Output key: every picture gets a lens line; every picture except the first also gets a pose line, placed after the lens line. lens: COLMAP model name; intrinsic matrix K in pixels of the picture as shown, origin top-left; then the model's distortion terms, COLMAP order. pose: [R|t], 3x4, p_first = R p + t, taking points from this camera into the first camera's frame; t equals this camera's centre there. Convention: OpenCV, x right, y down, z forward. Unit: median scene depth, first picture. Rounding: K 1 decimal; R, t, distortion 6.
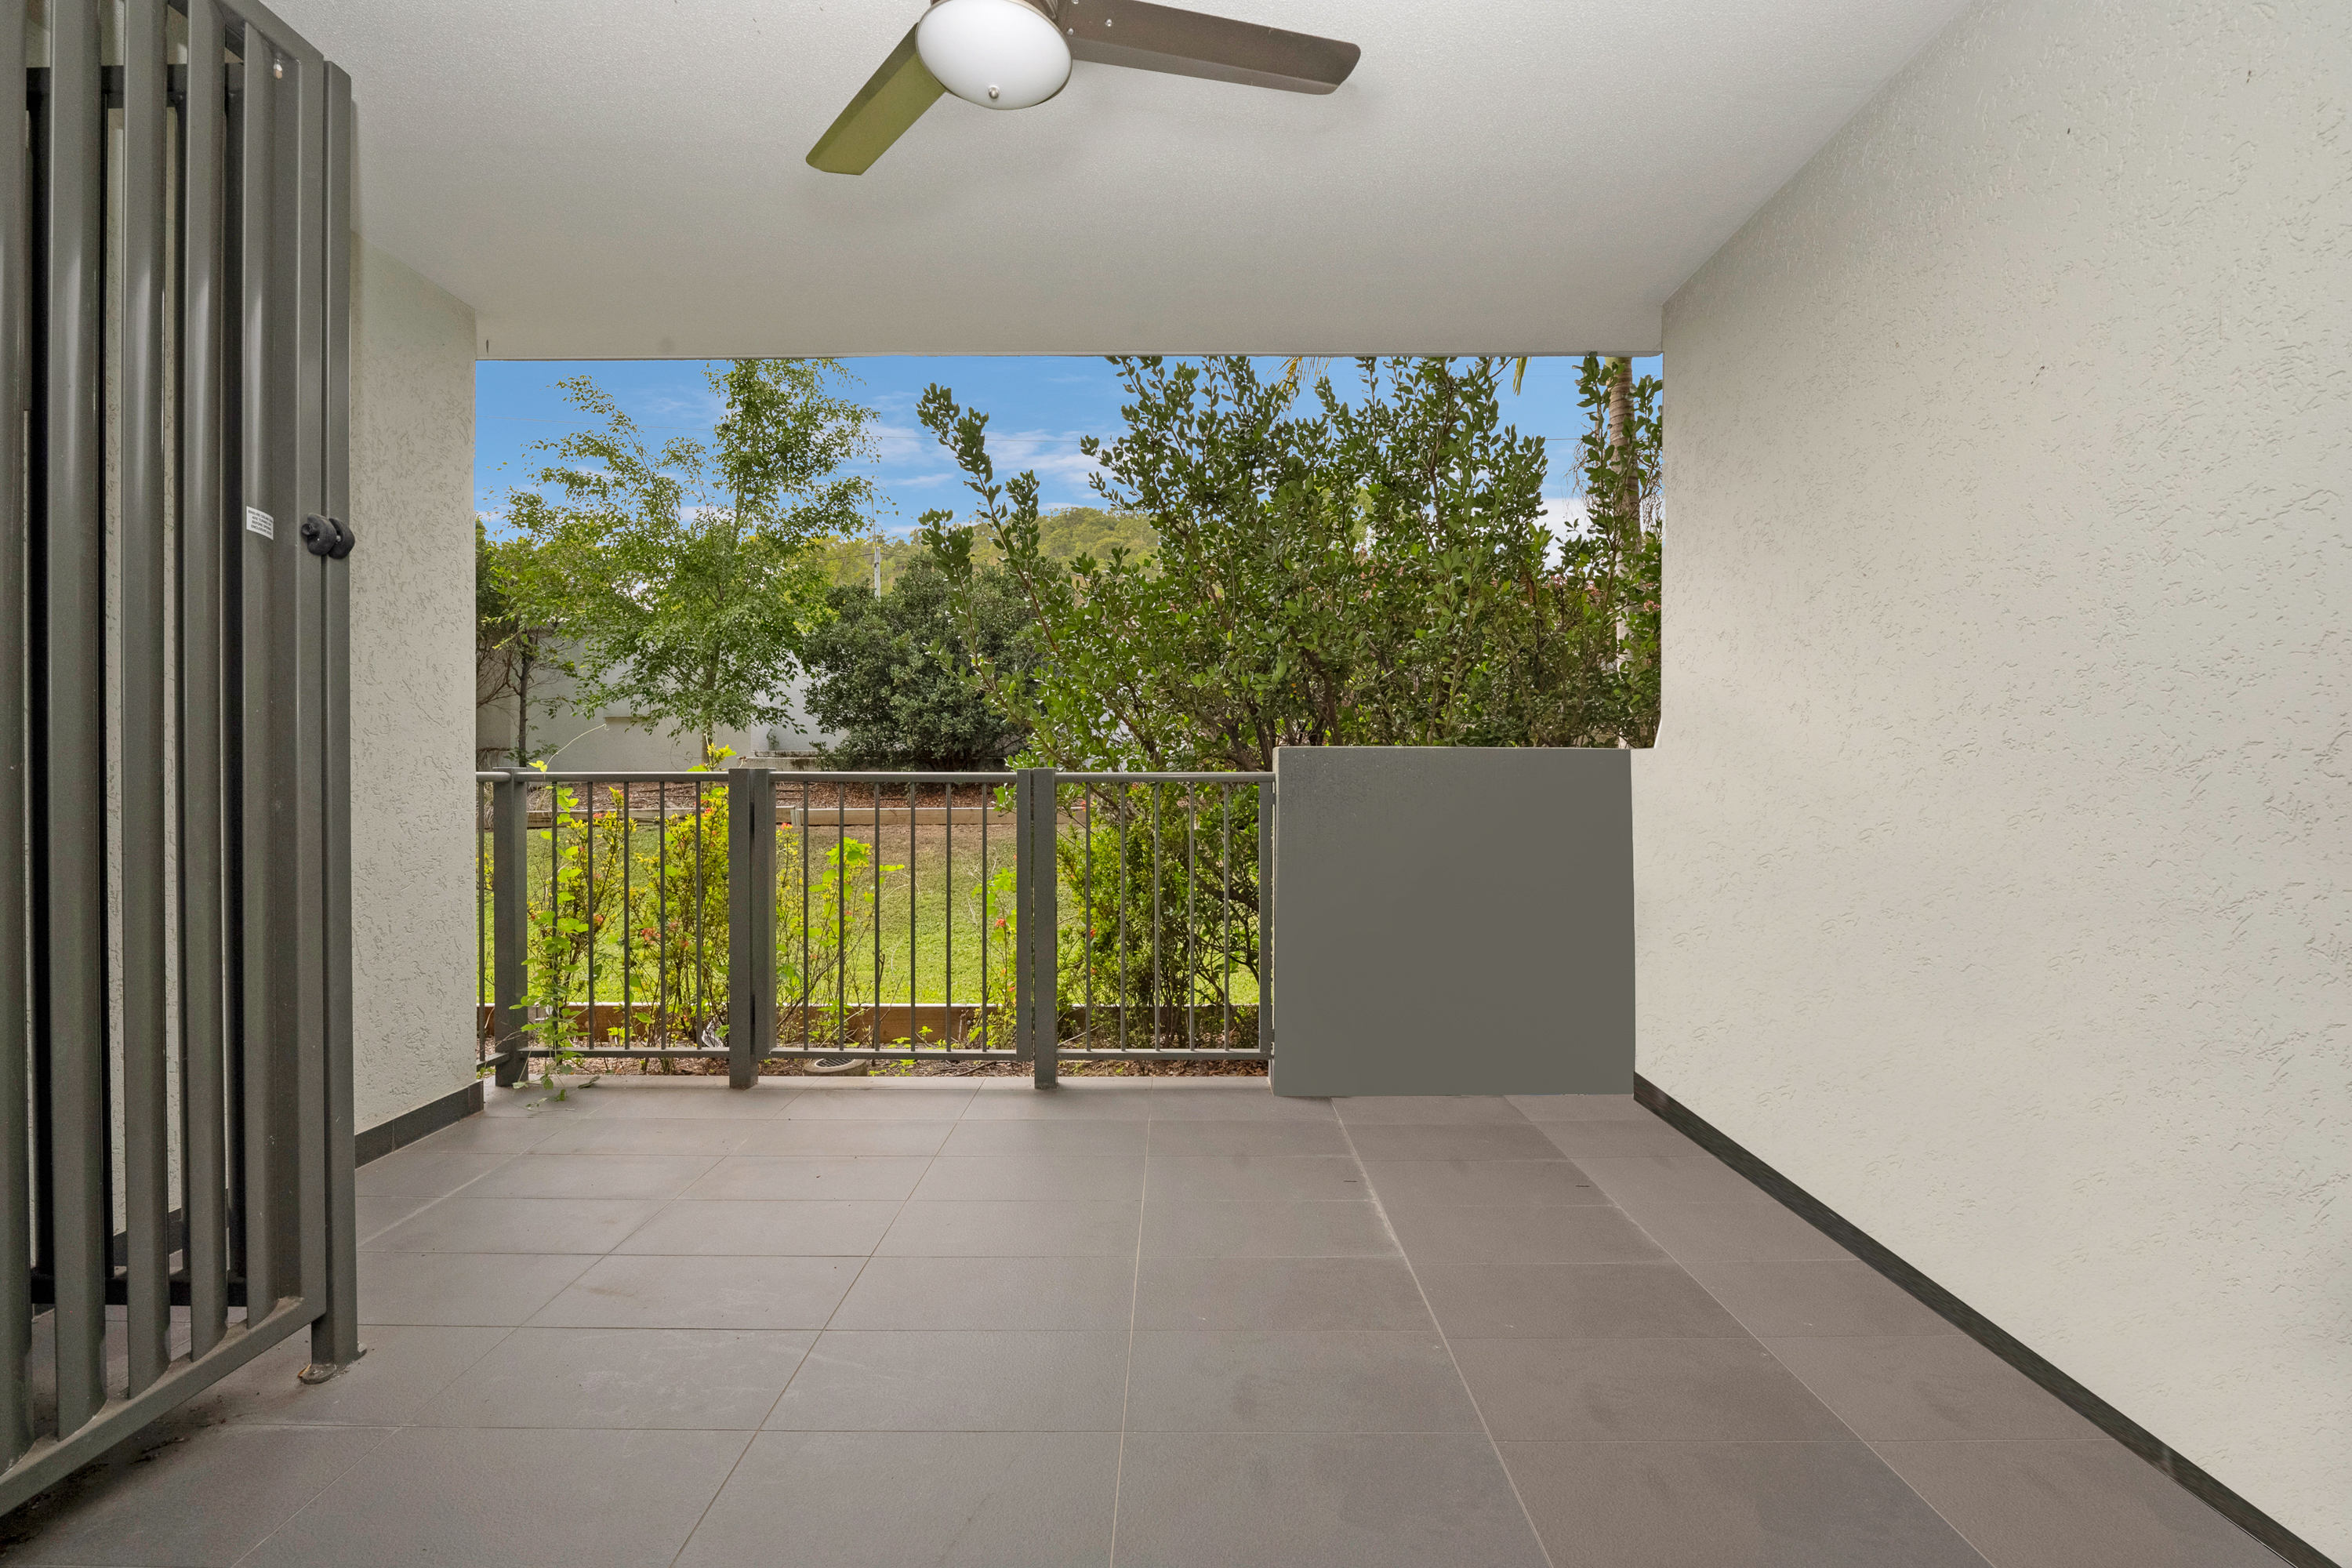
lens RADIAL K [[967.8, 0, 1174.0], [0, 967.8, 788.1], [0, 0, 1]] dist [-0.000949, -0.000022]
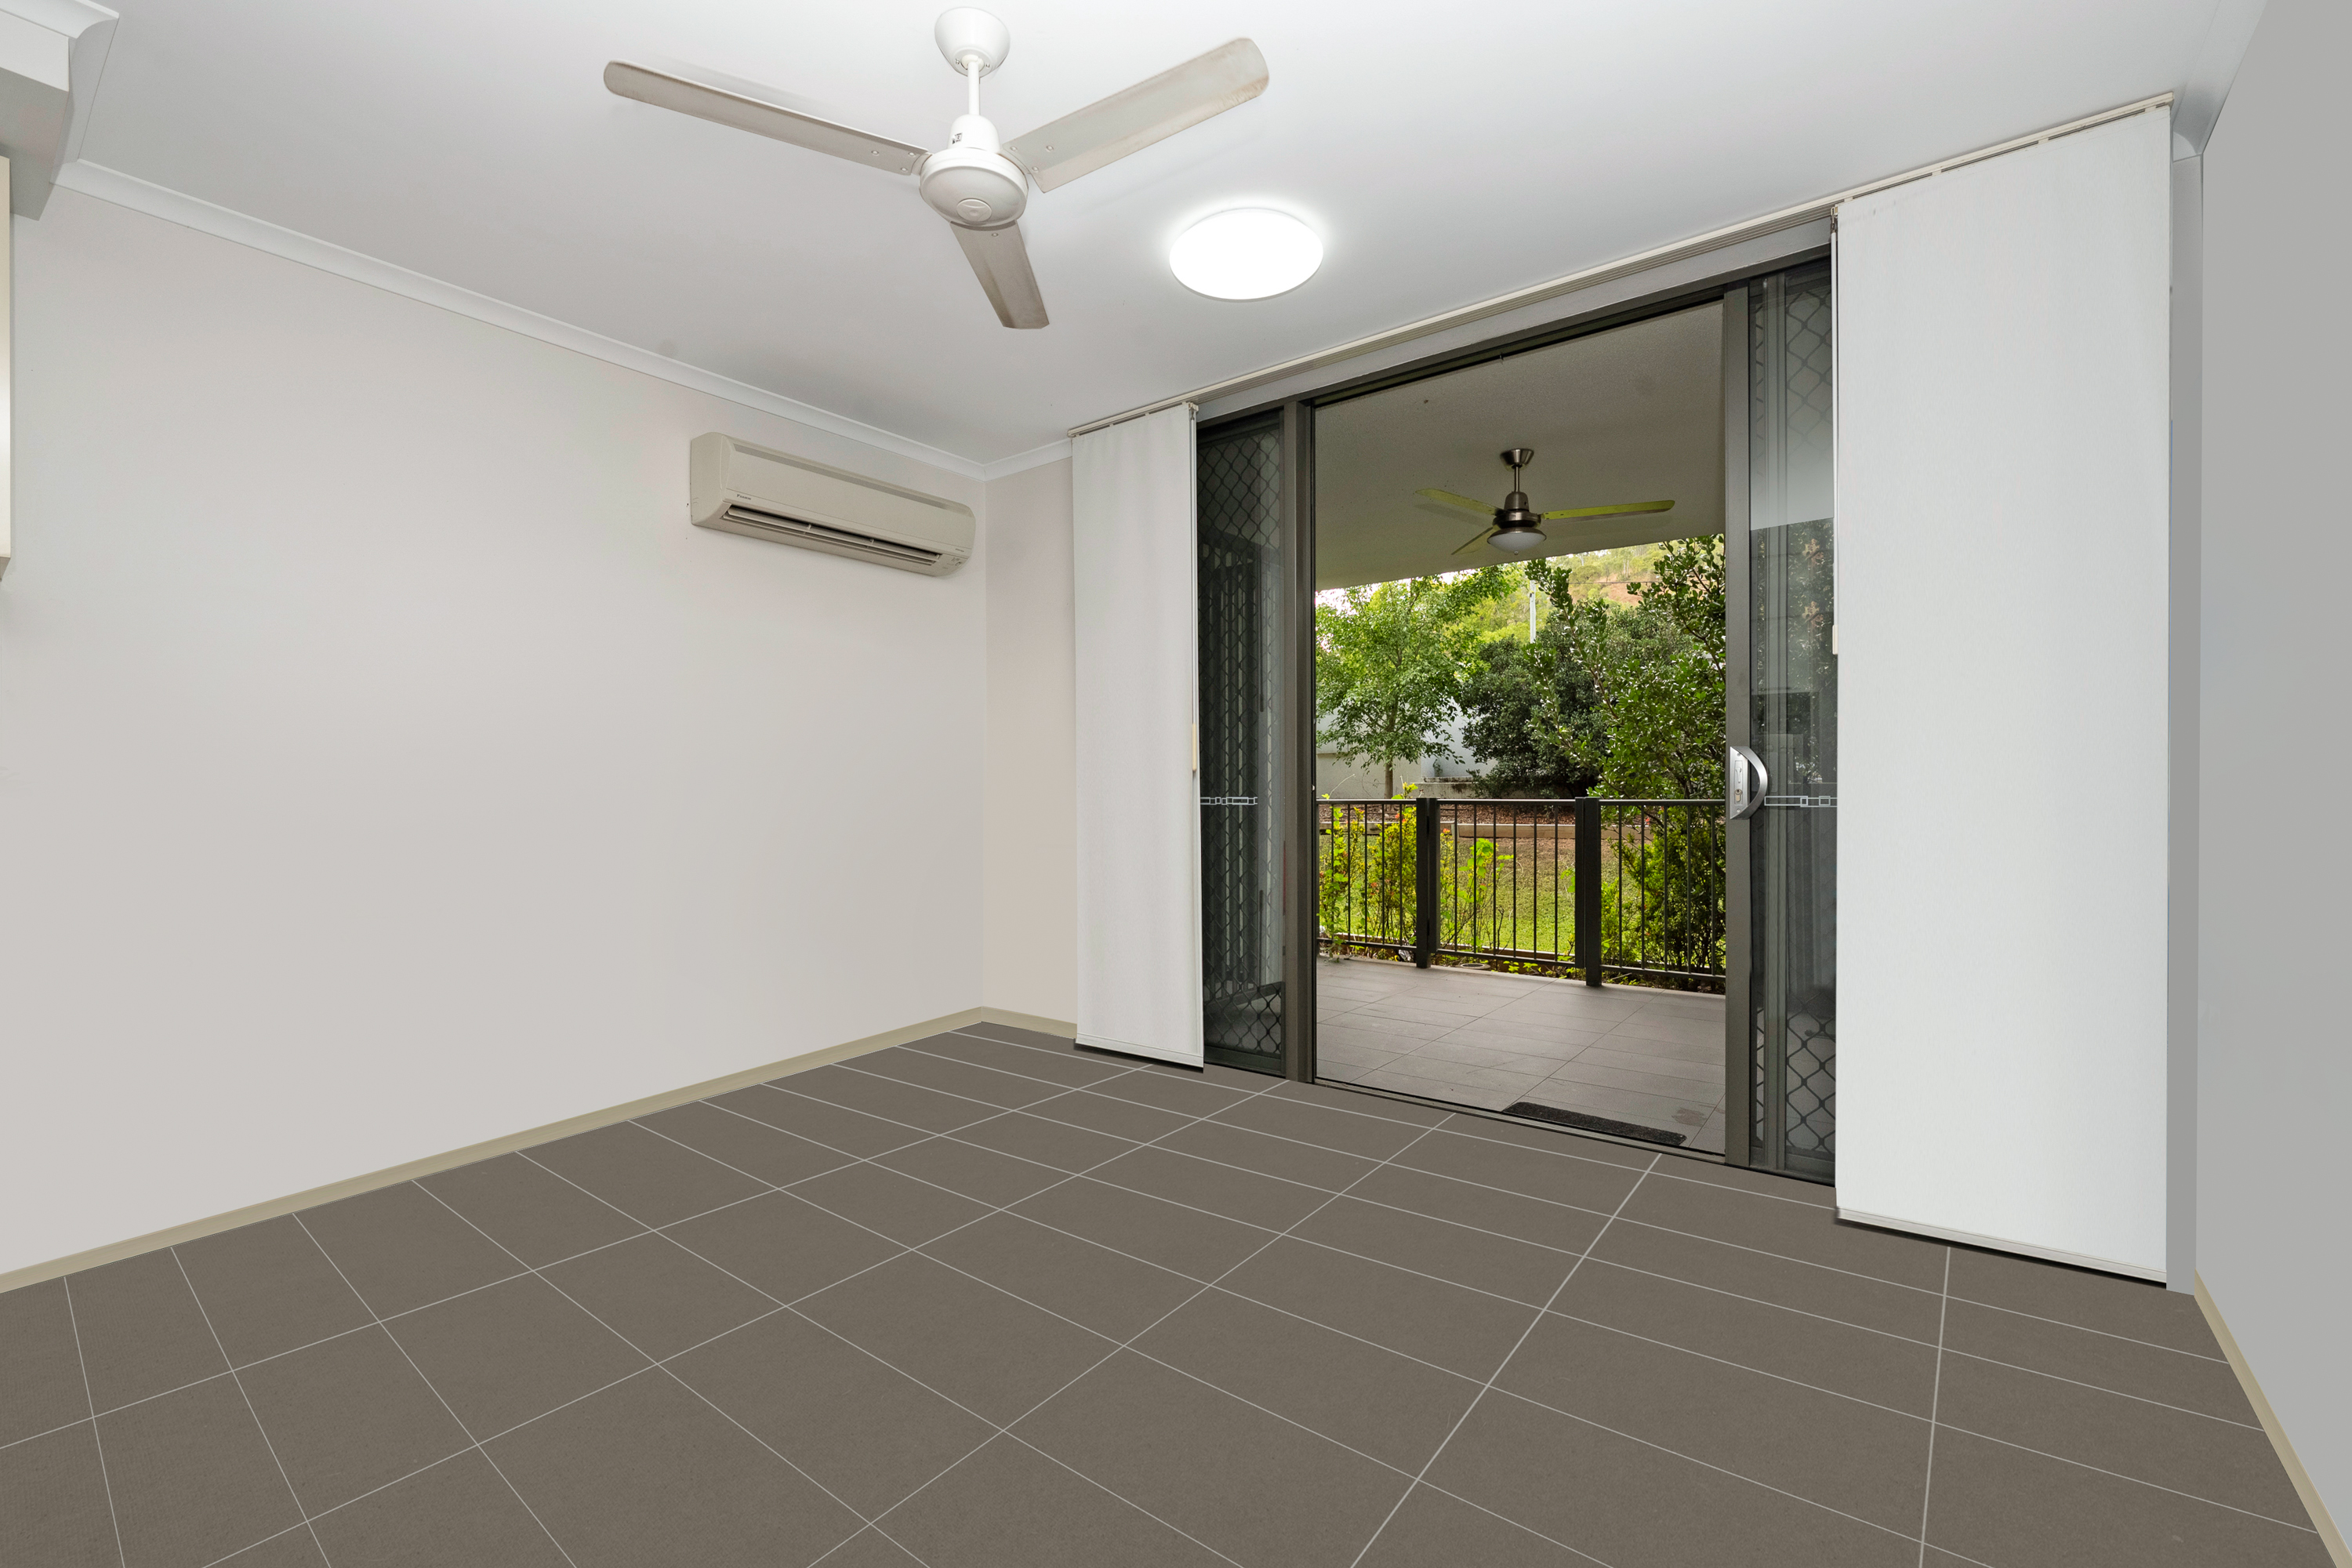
lens RADIAL K [[967.8, 0, 1174.0], [0, 967.8, 788.1], [0, 0, 1]] dist [-0.000949, -0.000022]
pose [[0.790860, -0.008175, -0.611942, 0.087884], [-0.003849, 0.999825, -0.018332, -0.000707], [0.611985, 0.016853, 0.790690, -0.214031]]
